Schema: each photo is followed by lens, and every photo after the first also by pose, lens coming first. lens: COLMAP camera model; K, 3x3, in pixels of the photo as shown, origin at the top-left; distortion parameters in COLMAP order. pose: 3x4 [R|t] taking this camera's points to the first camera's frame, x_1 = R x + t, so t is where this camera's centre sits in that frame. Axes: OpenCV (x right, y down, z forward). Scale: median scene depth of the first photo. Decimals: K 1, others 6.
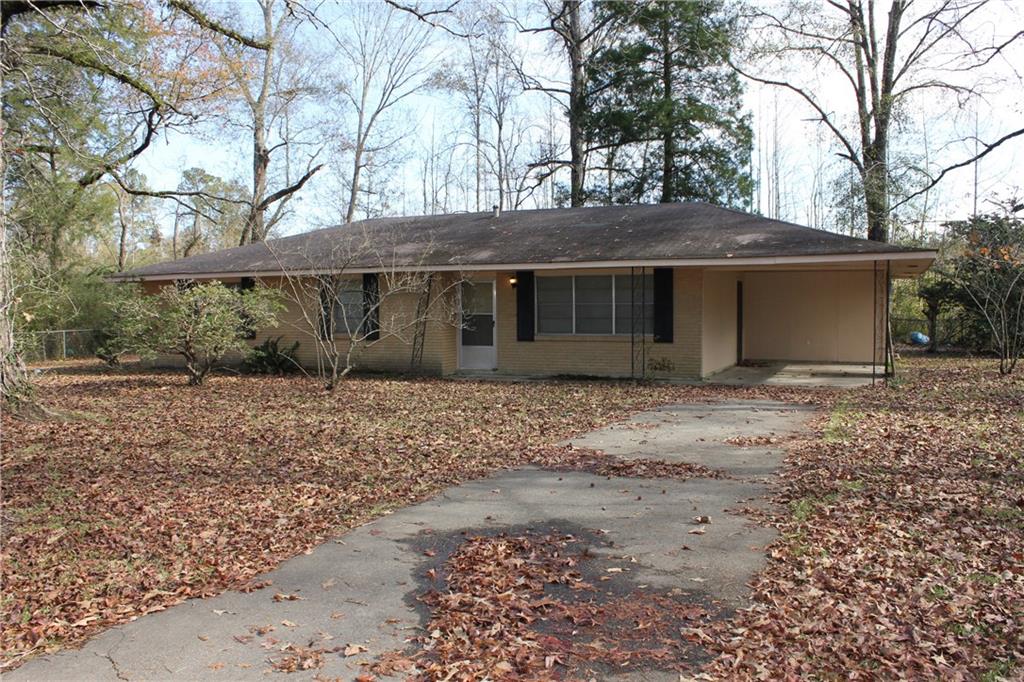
lens RADIAL K [[865.8, 0, 521.7], [0, 865.8, 359.3], [0, 0, 1]] dist [-0.088744, -0.003648]
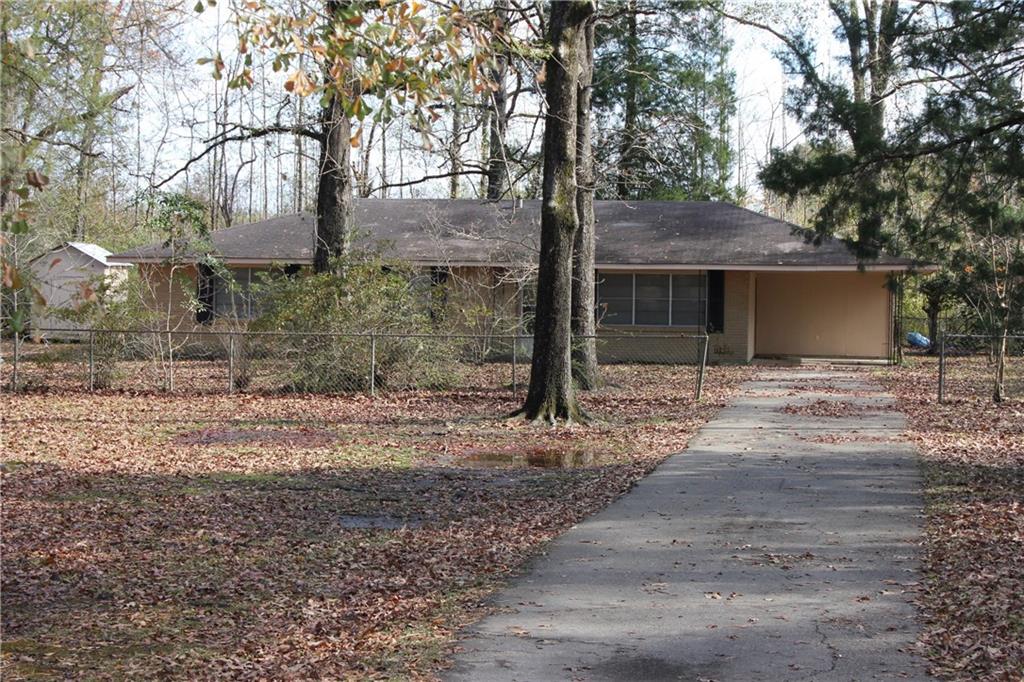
lens RADIAL K [[2162.1, 0, 512.5], [0, 2162.1, 347.7], [0, 0, 1]] dist [0.143755, 0.000000]
pose [[0.966562, 0.011252, 0.256186, -0.504732], [-0.003362, 0.999507, -0.031214, 0.055226], [-0.256411, 0.029309, 0.966123, -1.045645]]
